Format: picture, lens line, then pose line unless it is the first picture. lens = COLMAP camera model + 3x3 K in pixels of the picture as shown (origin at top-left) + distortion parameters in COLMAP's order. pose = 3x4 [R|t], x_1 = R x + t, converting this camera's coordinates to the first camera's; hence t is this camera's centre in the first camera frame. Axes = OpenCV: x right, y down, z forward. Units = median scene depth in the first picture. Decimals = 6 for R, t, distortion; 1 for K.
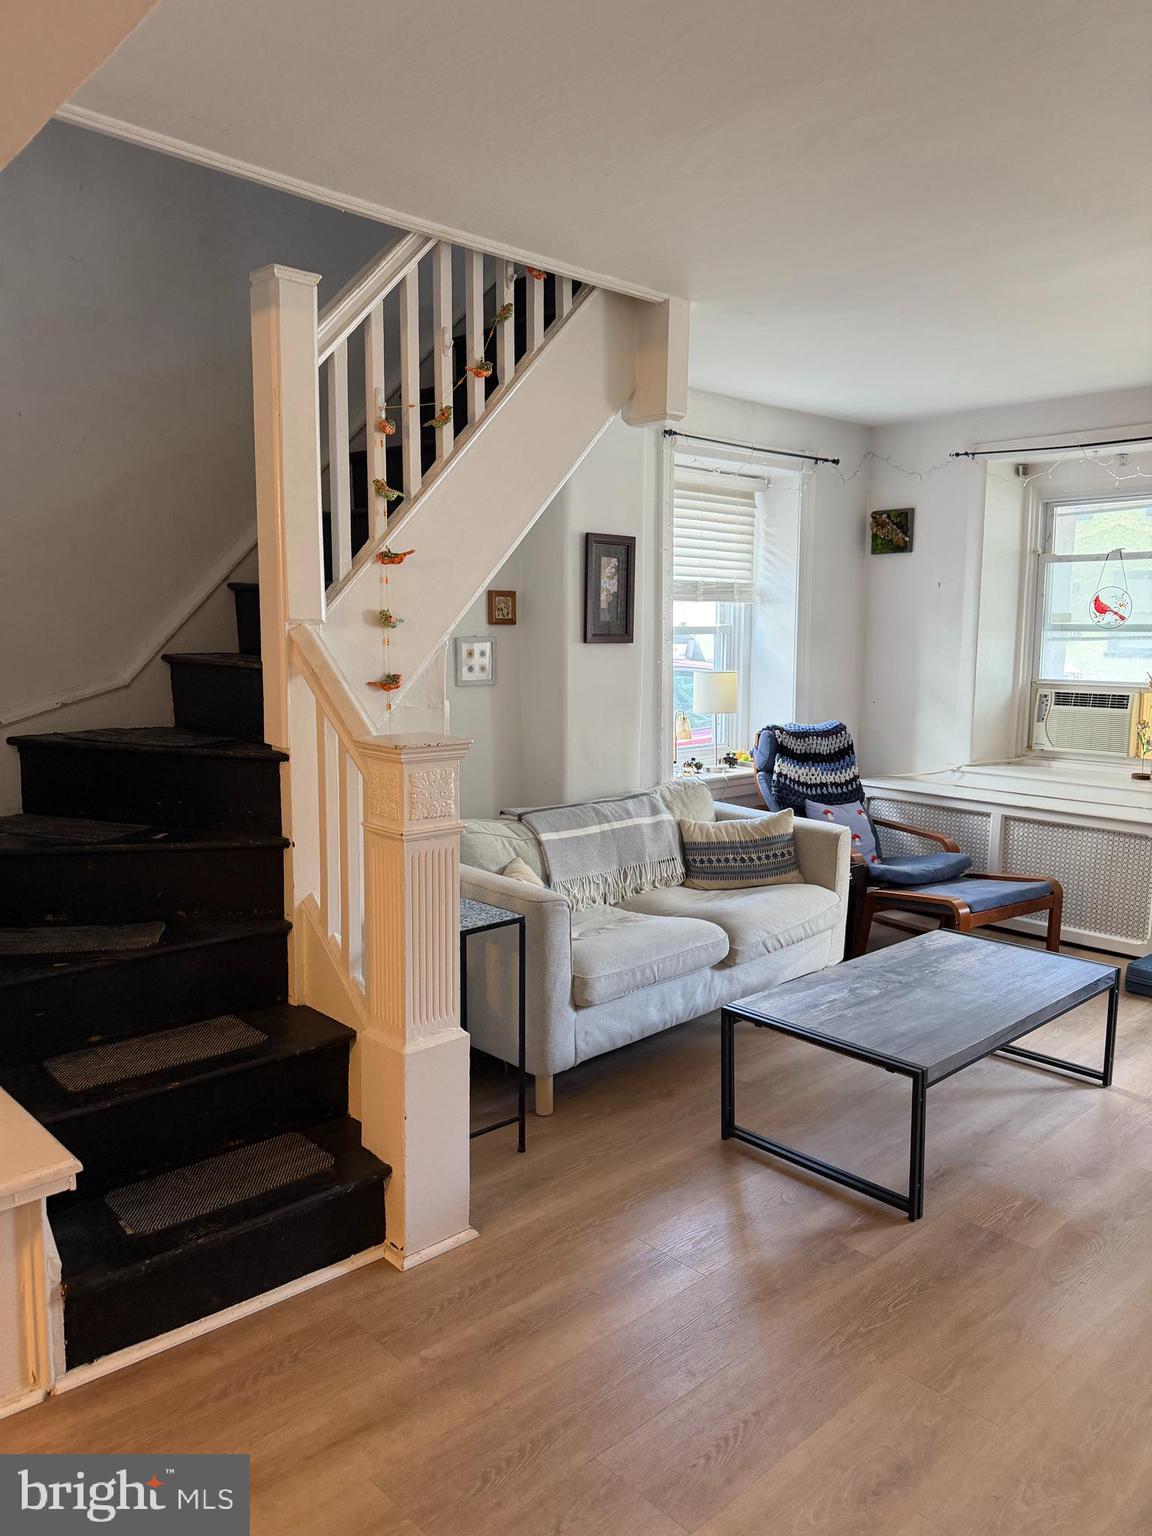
lens RADIAL K [[1083.2, 0, 569.0], [0, 1083.2, 768.9], [0, 0, 1]] dist [0.113920, -0.201262]
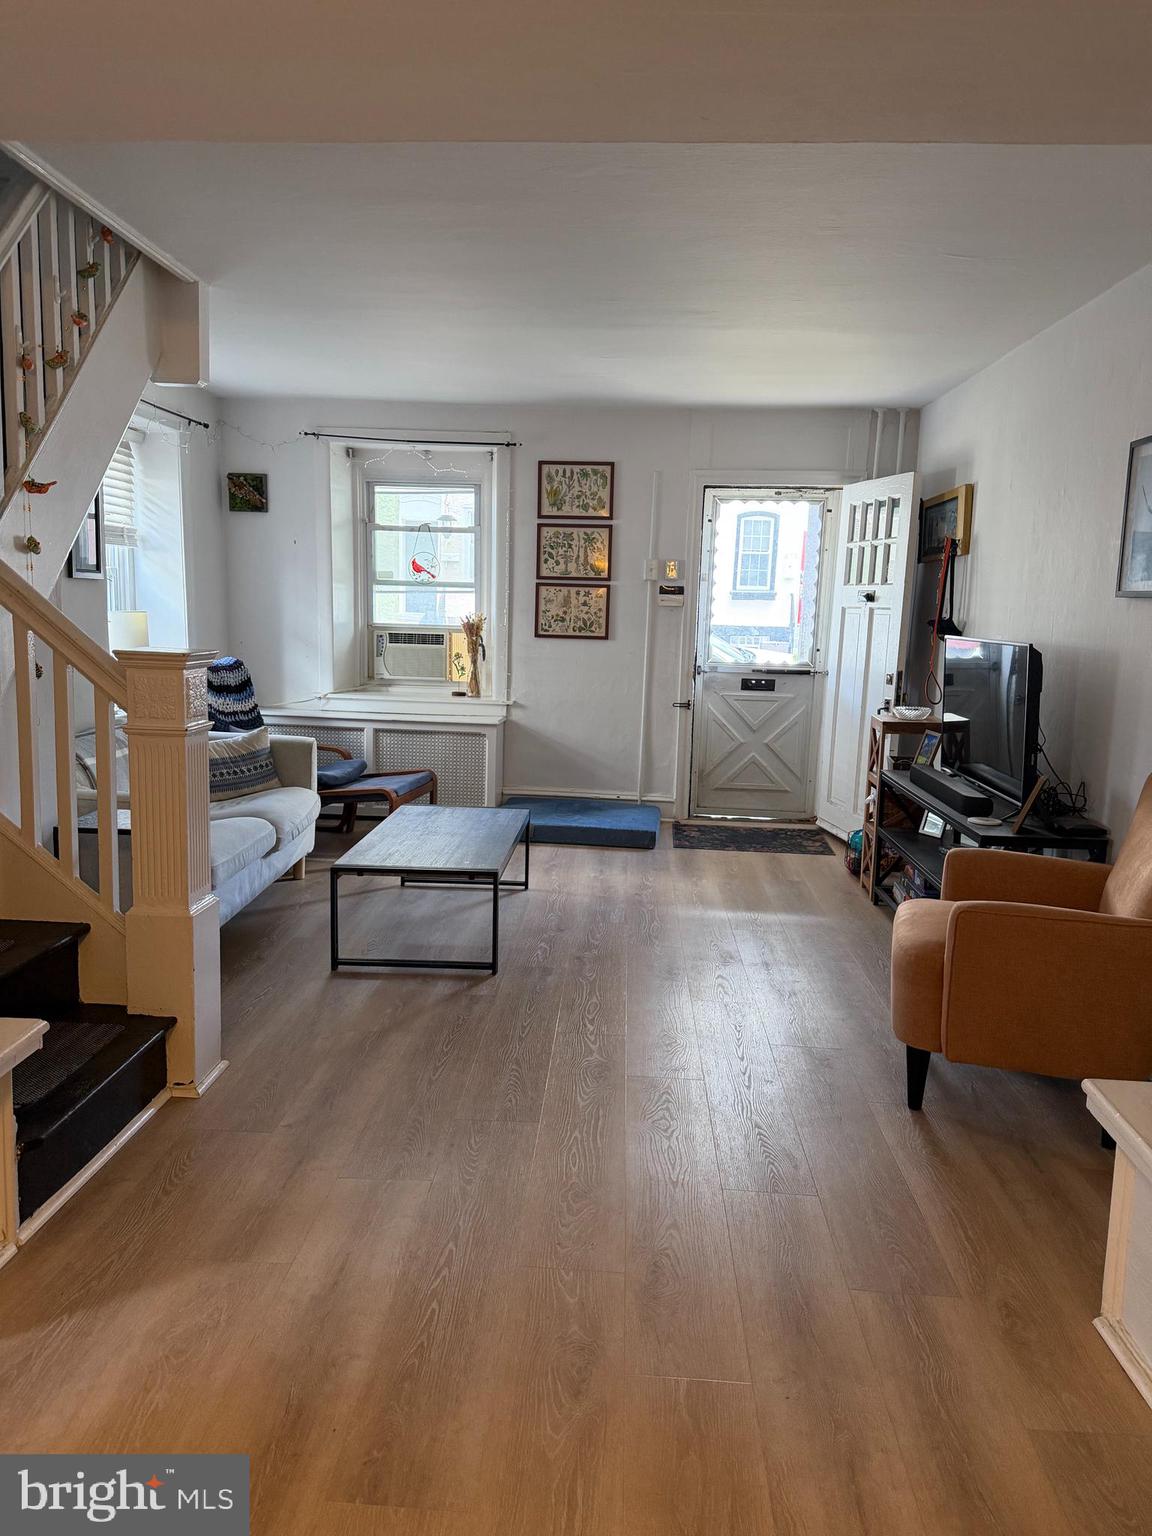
lens RADIAL K [[1083.2, 0, 569.0], [0, 1083.2, 768.9], [0, 0, 1]] dist [0.113920, -0.201262]
pose [[0.718340, -0.089080, 0.689966, -0.311620], [0.064551, 0.996024, 0.061389, 0.025202], [-0.692691, 0.000440, 0.721234, -0.067284]]
